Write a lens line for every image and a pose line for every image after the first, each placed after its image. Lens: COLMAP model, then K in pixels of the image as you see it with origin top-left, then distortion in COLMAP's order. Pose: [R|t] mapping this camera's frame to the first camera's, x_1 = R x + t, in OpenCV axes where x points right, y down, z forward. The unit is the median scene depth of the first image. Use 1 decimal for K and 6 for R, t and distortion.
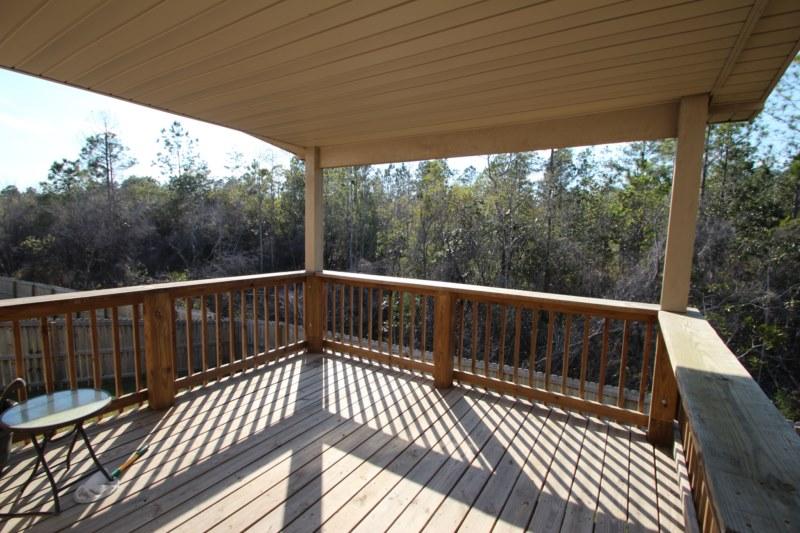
lens RADIAL K [[372.9, 0, 408.1], [0, 372.9, 270.3], [0, 0, 1]] dist [-0.002300, -0.008091]
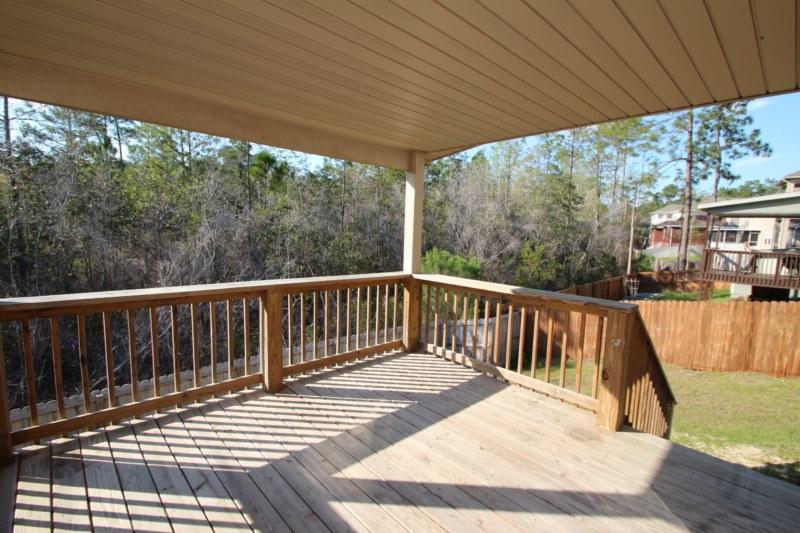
lens RADIAL K [[372.9, 0, 405.2], [0, 372.9, 265.9], [0, 0, 1]] dist [-0.002300, -0.008091]
pose [[0.264866, -0.111028, 0.957872, -0.297655], [0.076394, 0.992643, 0.093934, -0.026785], [-0.961254, 0.048296, 0.271399, 0.180489]]
